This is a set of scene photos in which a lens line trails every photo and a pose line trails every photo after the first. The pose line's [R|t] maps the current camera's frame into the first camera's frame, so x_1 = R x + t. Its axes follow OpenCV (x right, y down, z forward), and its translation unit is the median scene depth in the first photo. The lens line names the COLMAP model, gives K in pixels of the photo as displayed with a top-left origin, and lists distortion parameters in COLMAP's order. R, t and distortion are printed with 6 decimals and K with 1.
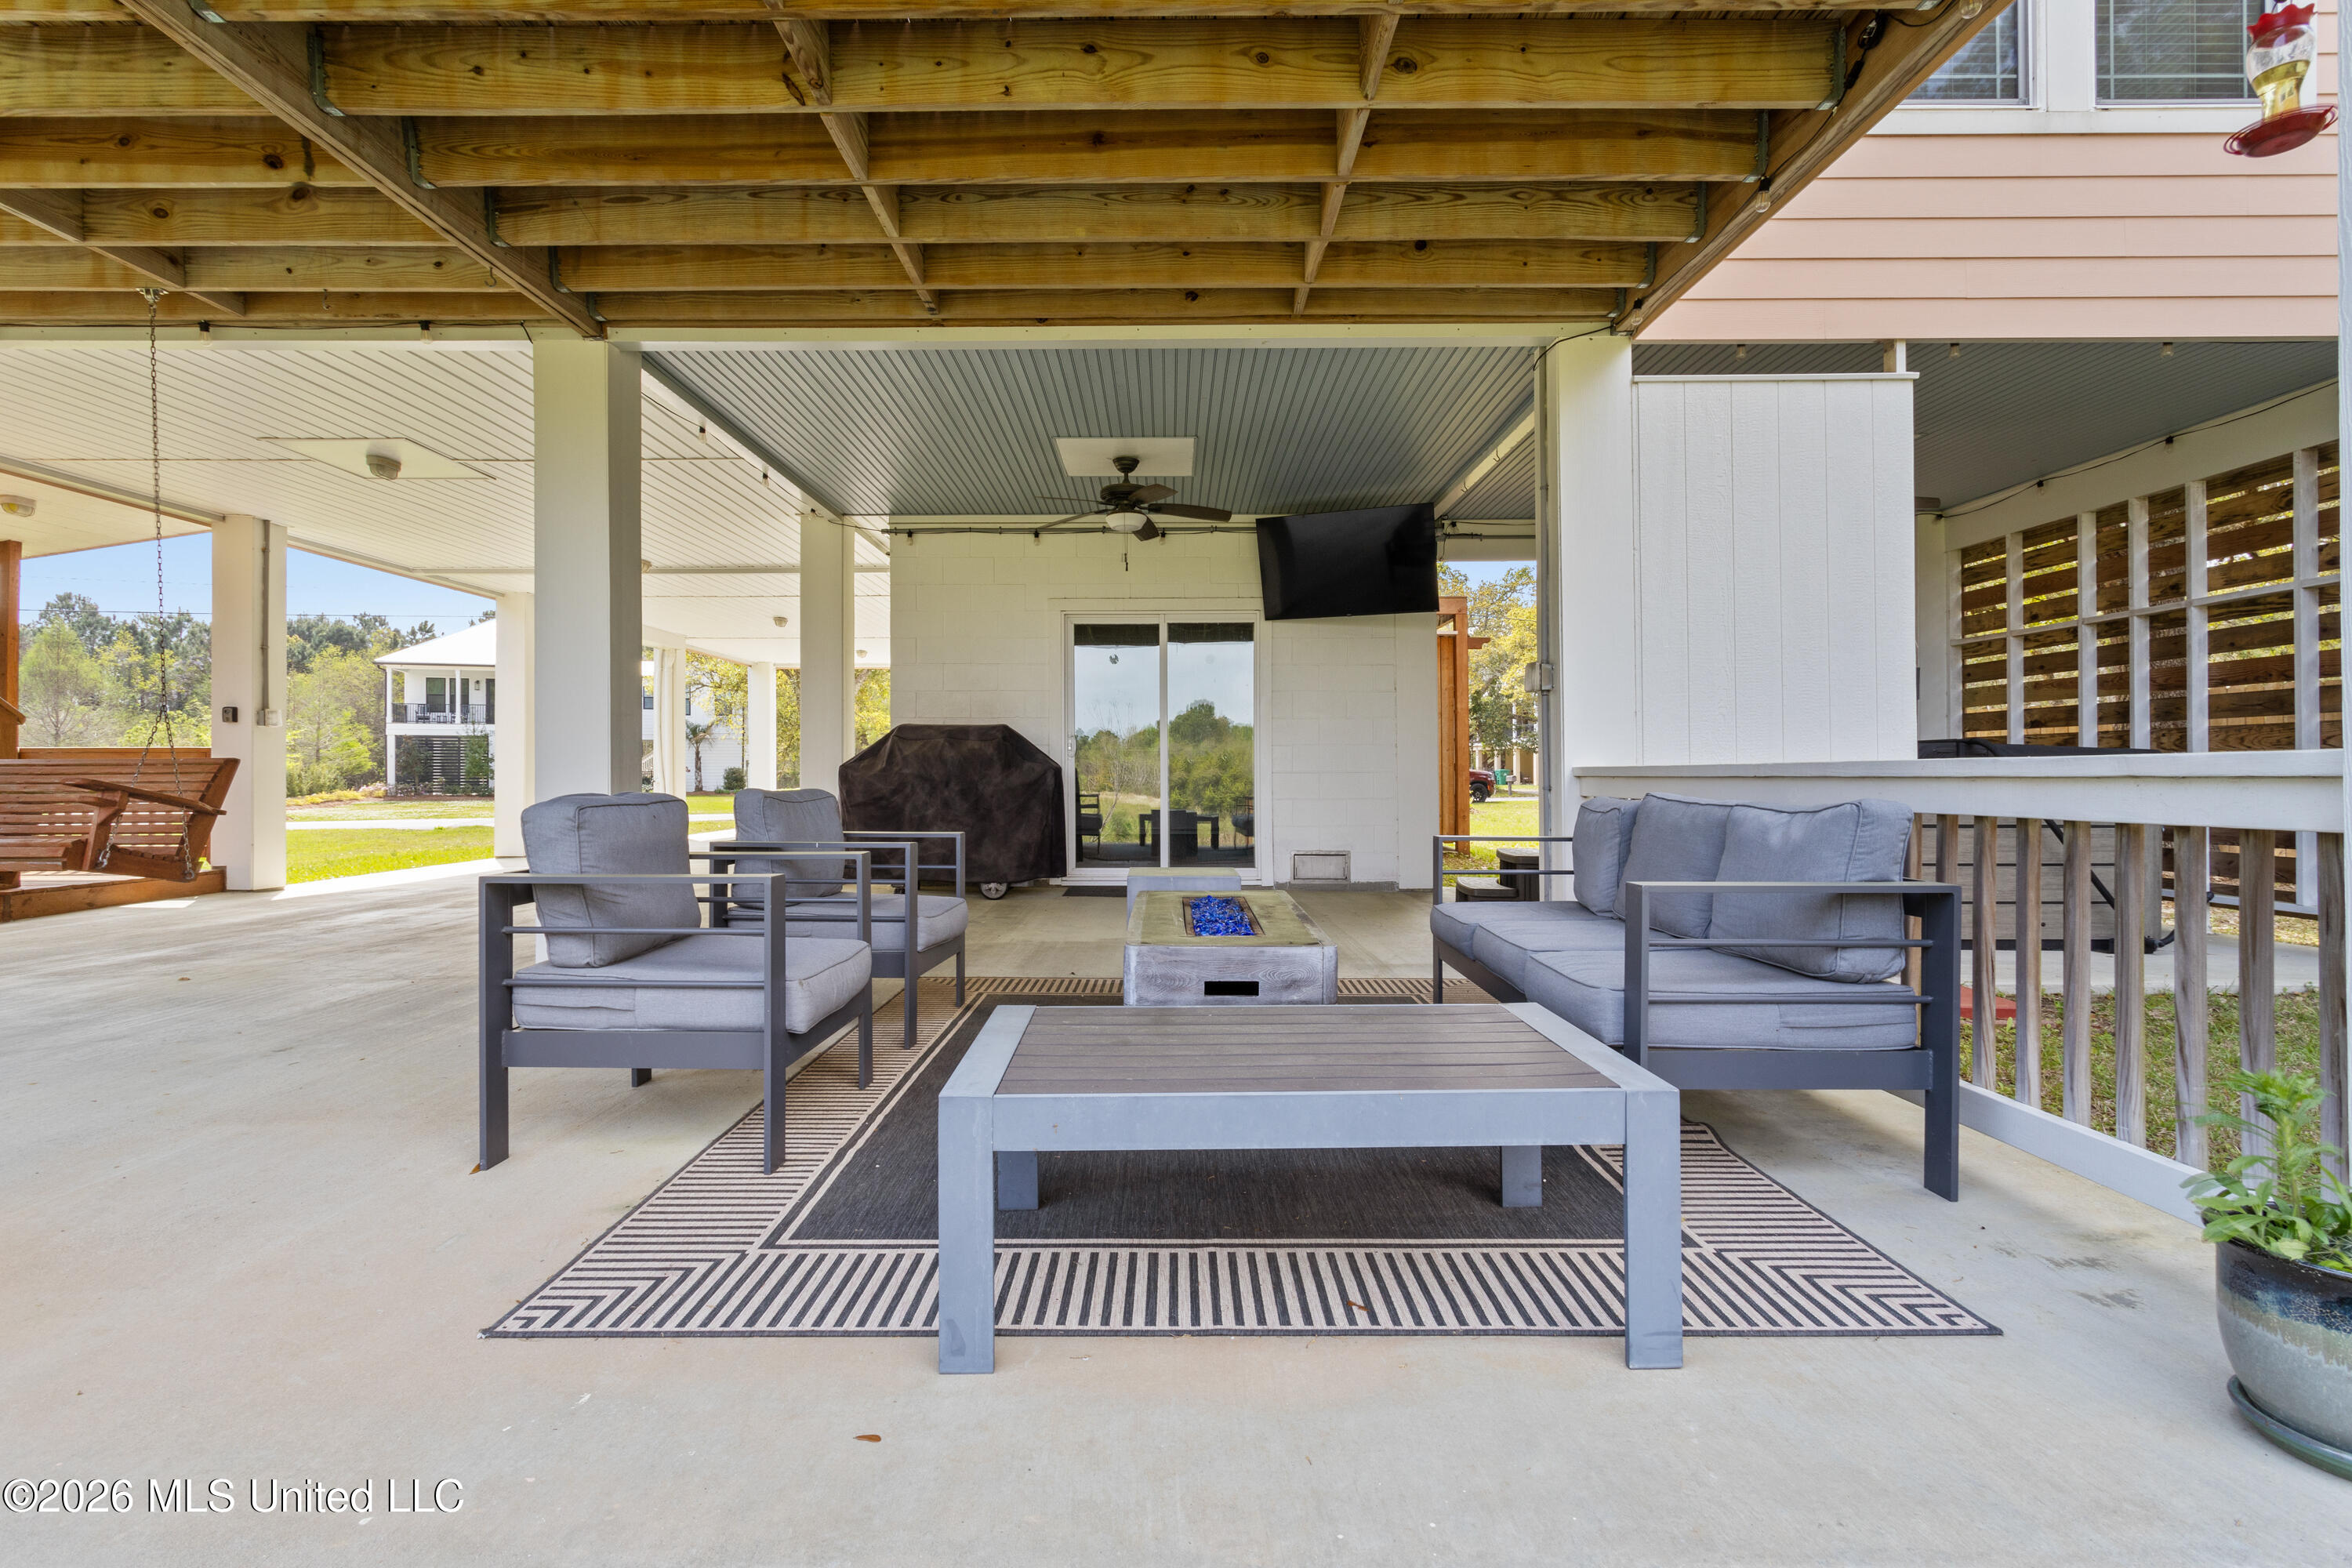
lens RADIAL K [[1107.8, 0, 1165.8], [0, 1107.8, 767.7], [0, 0, 1]] dist [-0.000268, 0.001403]
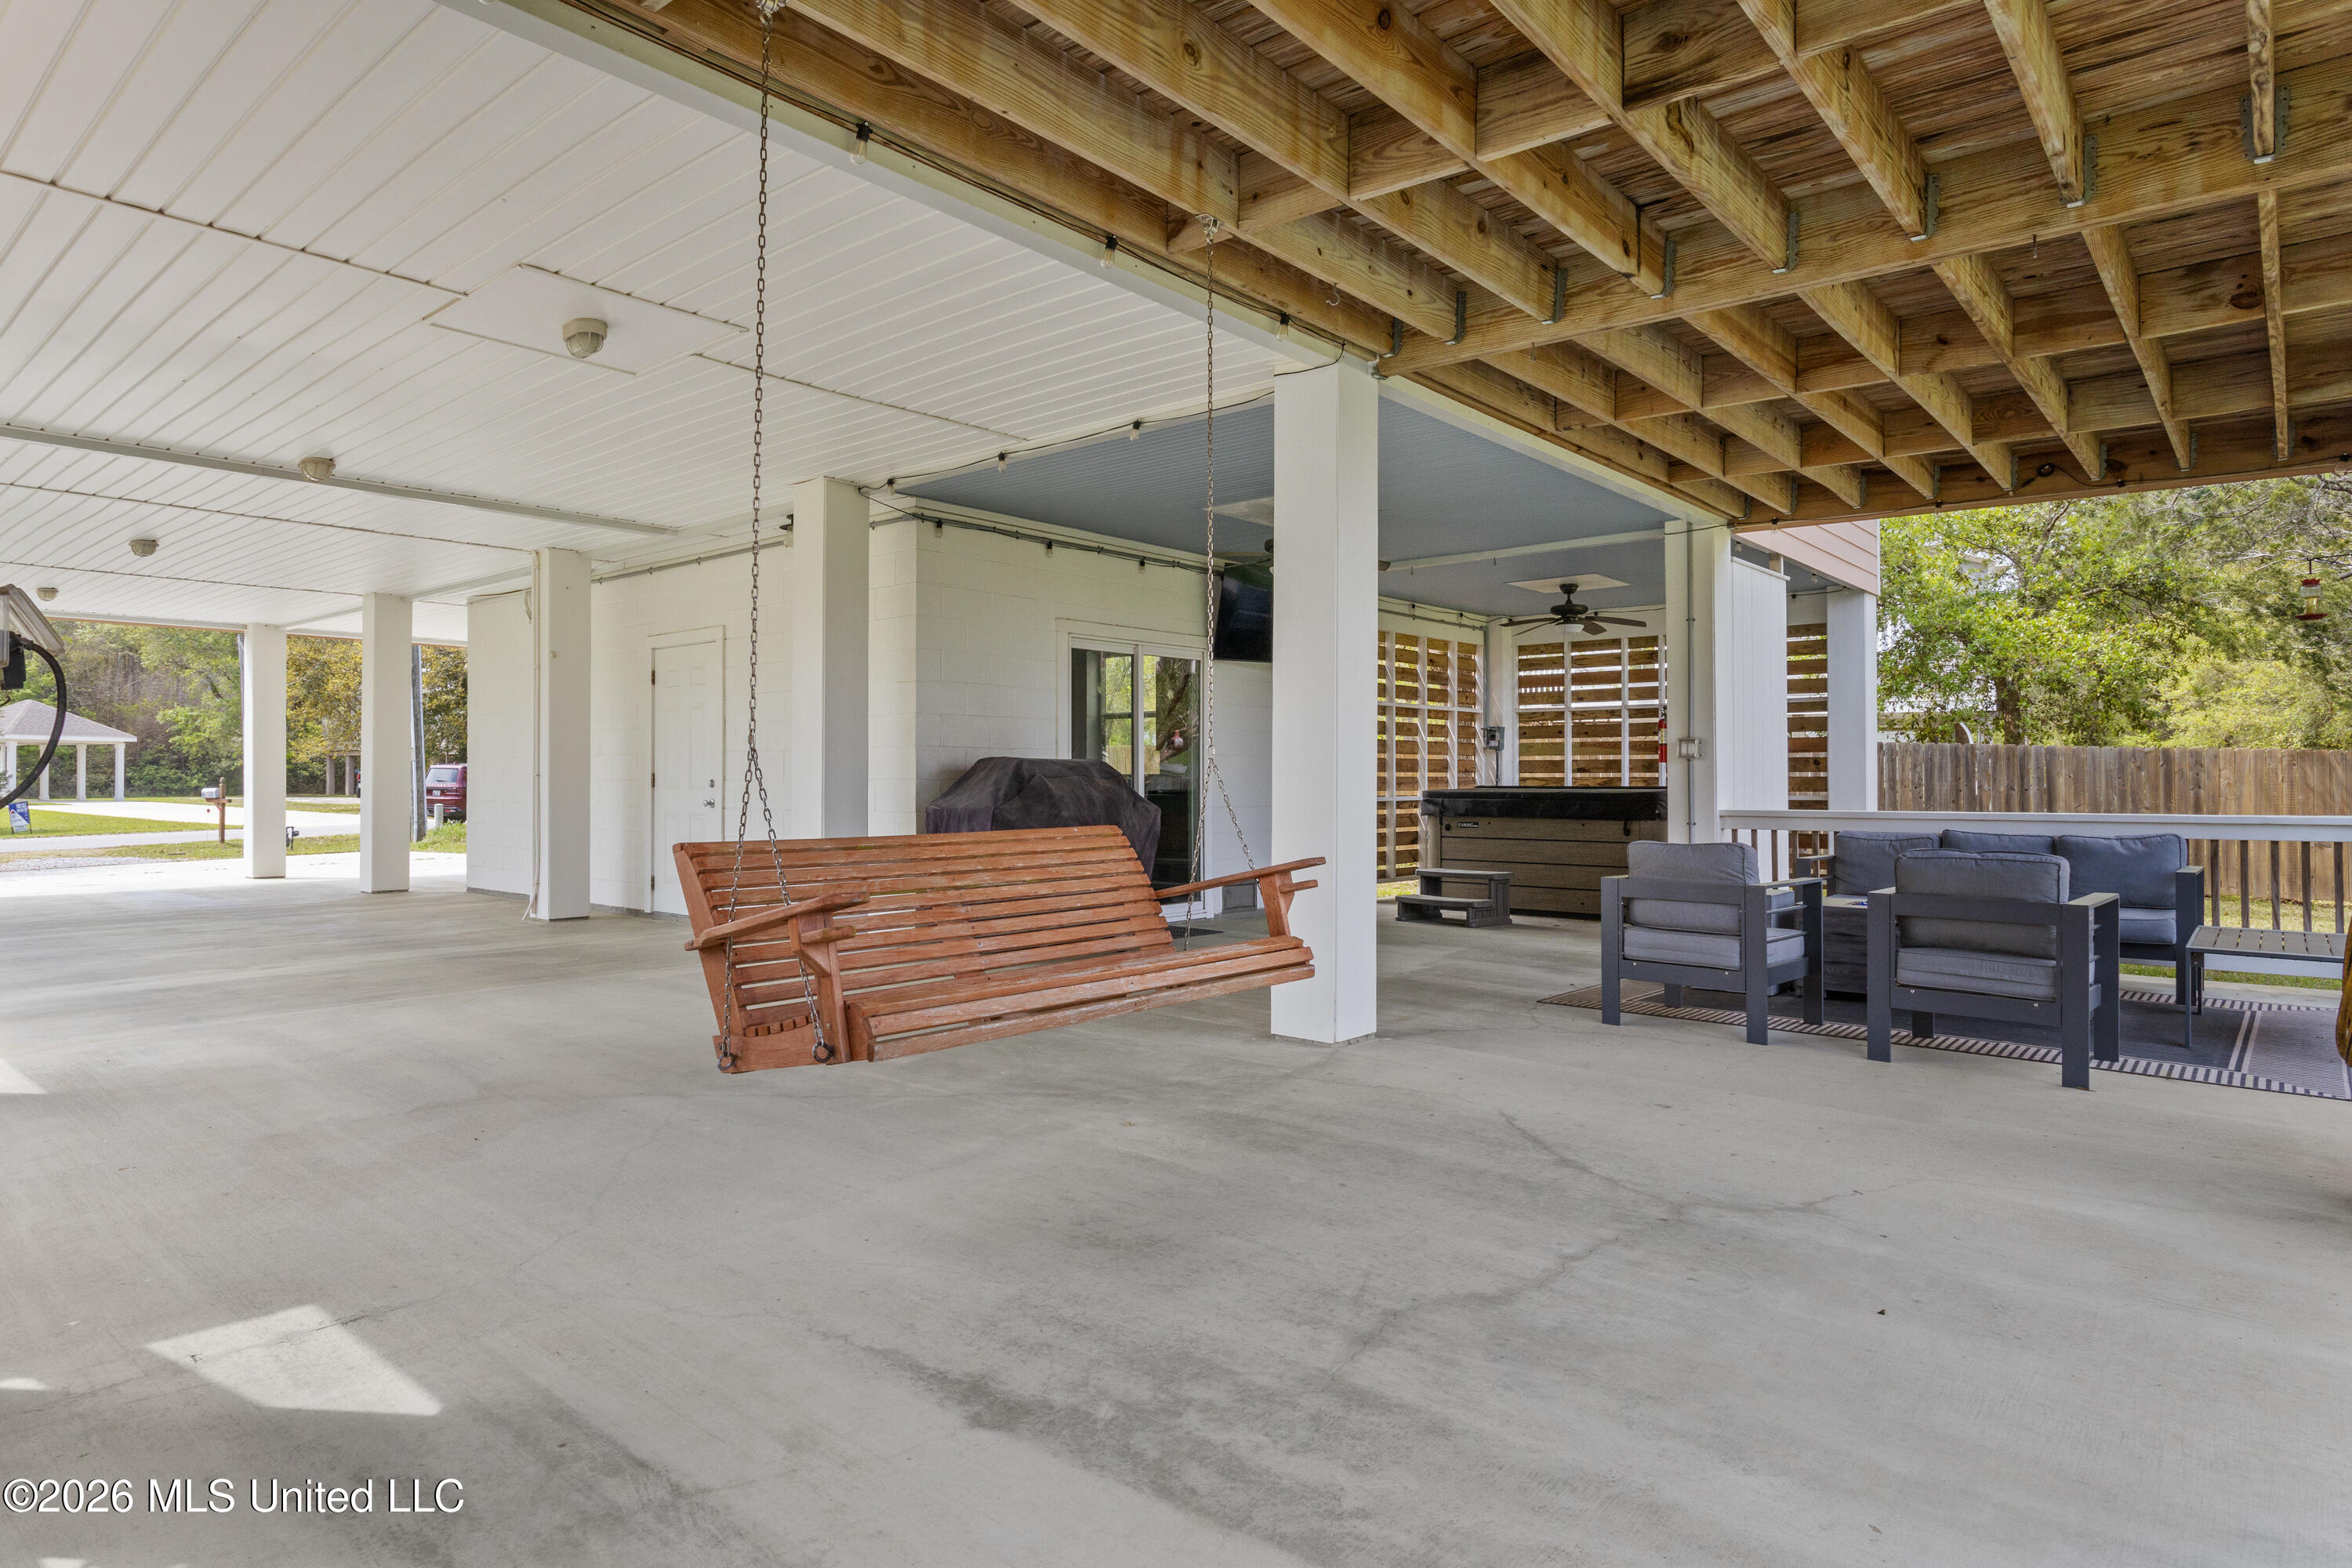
lens RADIAL K [[1326.2, 0, 1176.0], [0, 1326.2, 784.0], [0, 0, 1]] dist [-0.002186, -0.000840]
pose [[0.654078, 0.000898, 0.756427, -0.967949], [-0.005965, 0.999974, 0.003971, -0.024984], [-0.756404, -0.007110, 0.654066, 0.245115]]
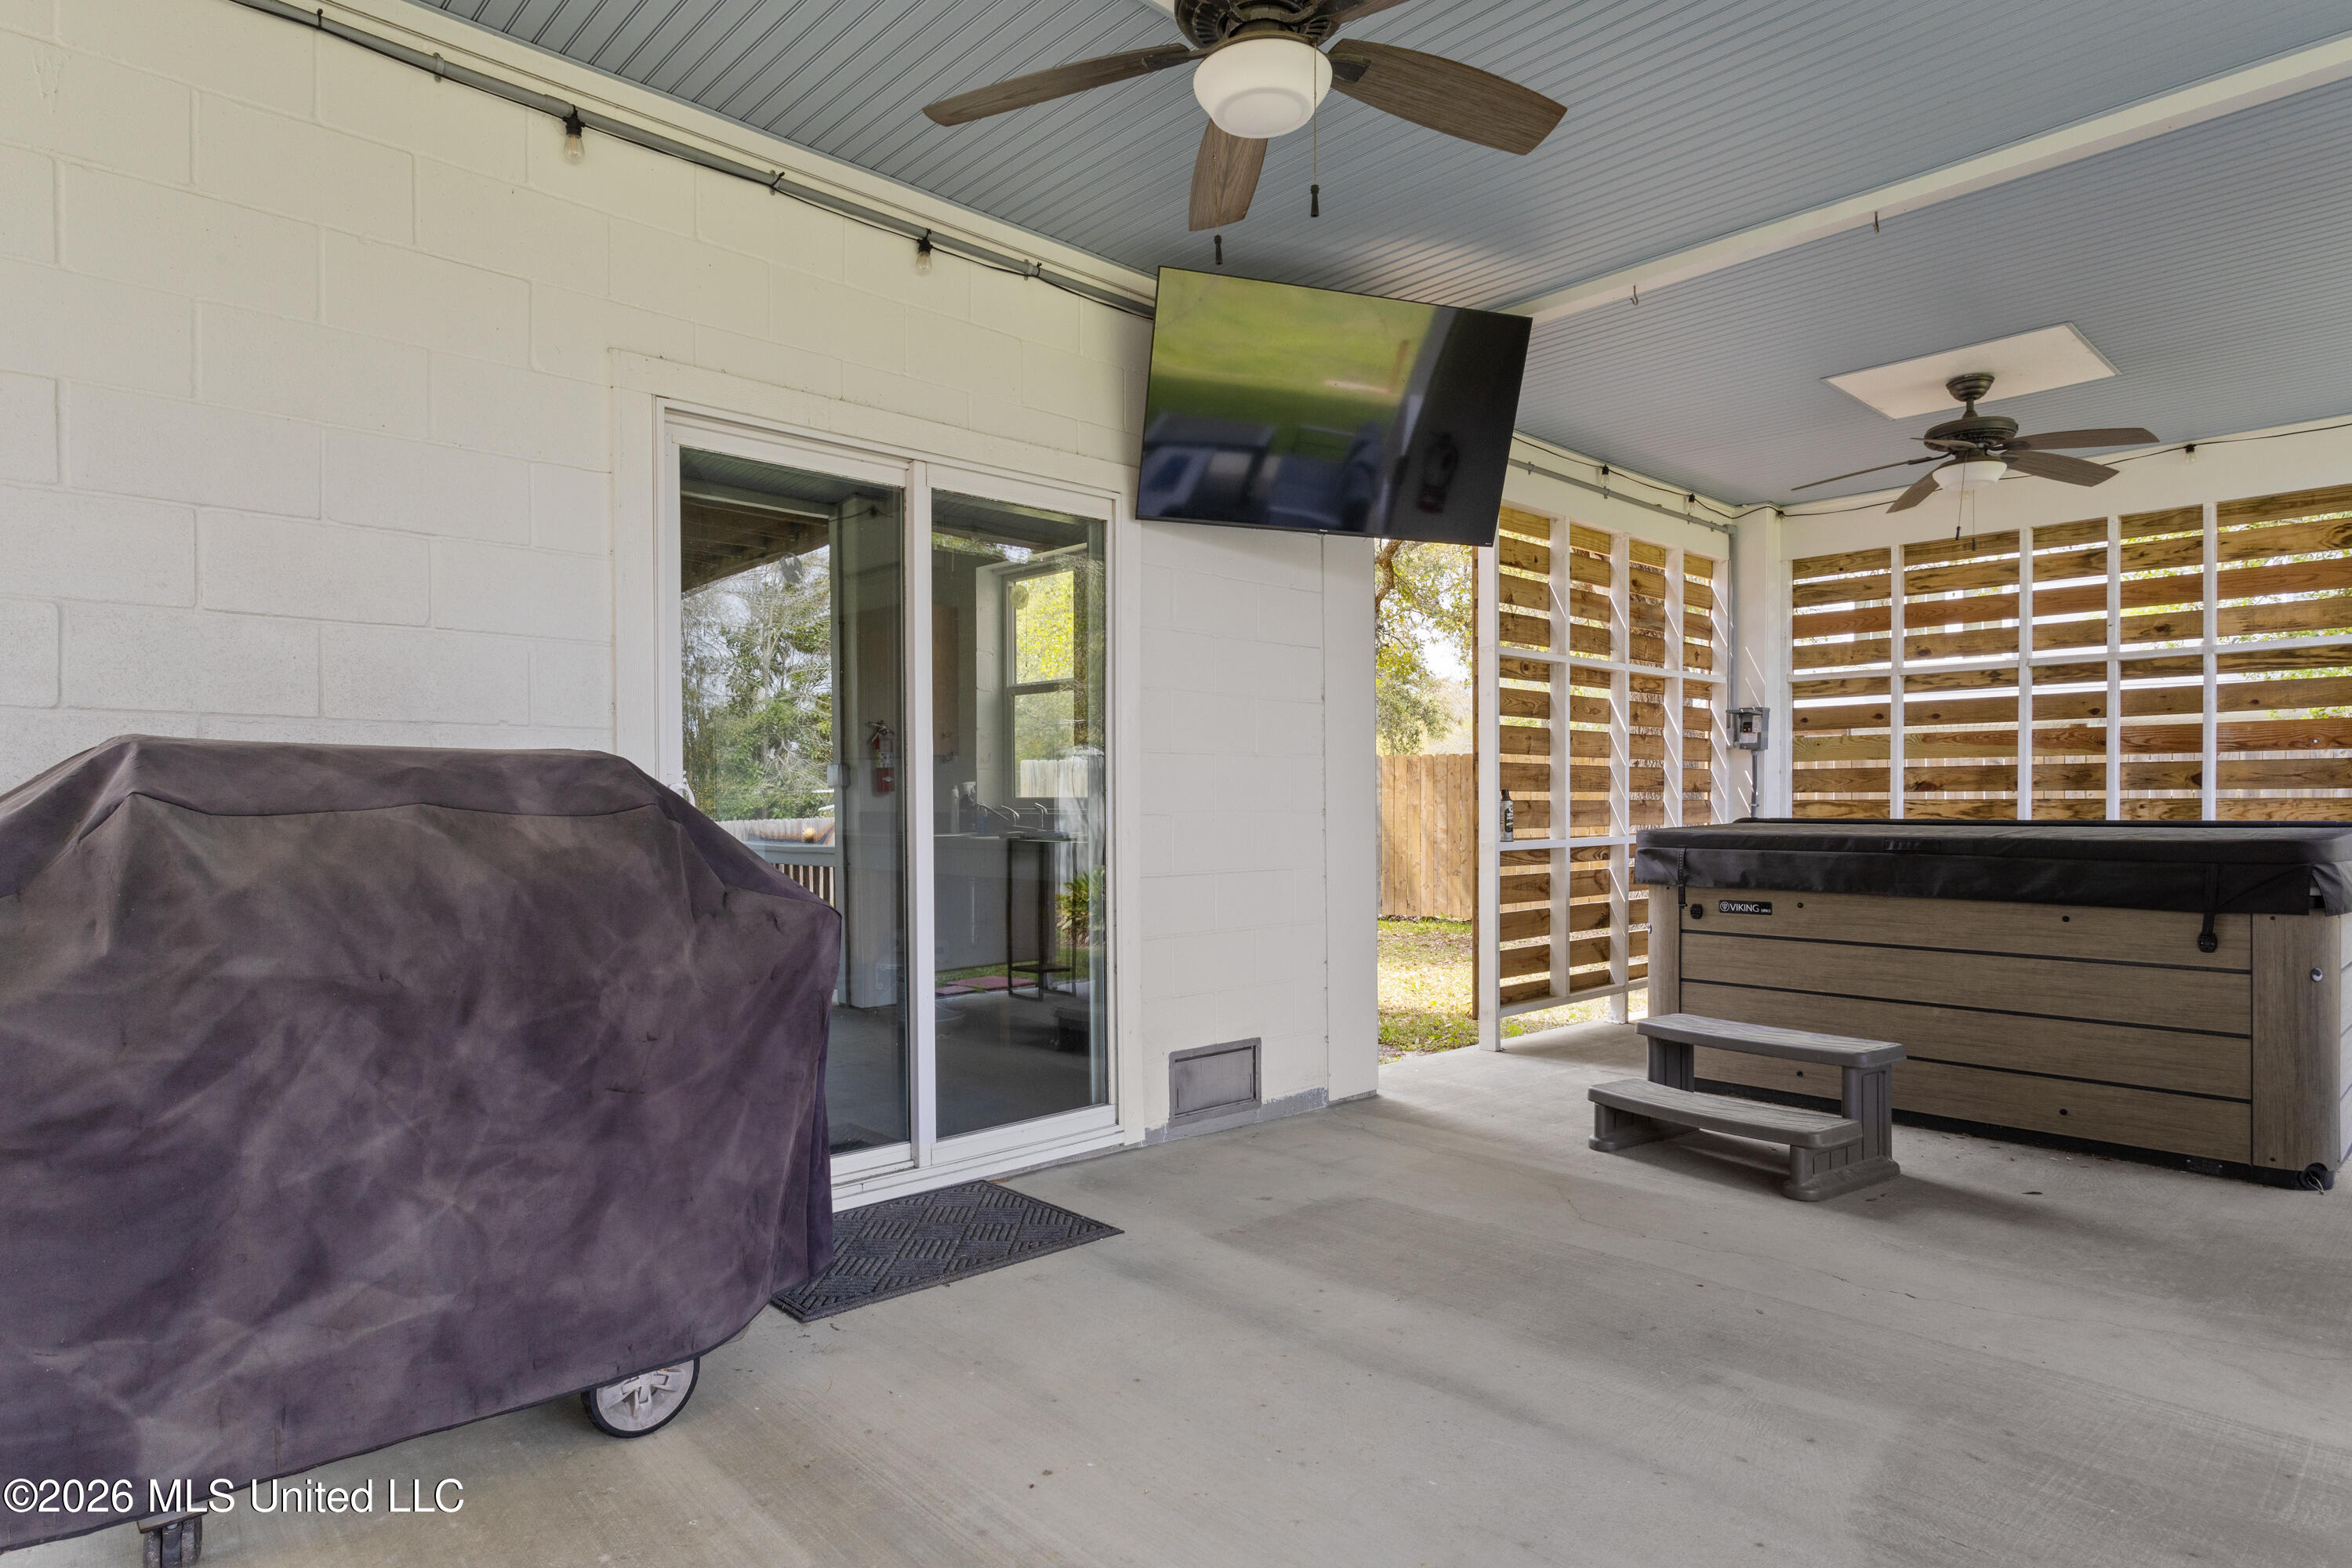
lens RADIAL K [[1313.9, 0, 1168.7], [0, 1313.9, 824.0], [0, 0, 1]] dist [-0.000433, 0.000185]
pose [[0.730027, -0.010026, 0.683345, -0.273545], [-0.002745, 0.999841, 0.017602, -0.028154], [-0.683413, -0.014725, 0.729883, 0.698817]]
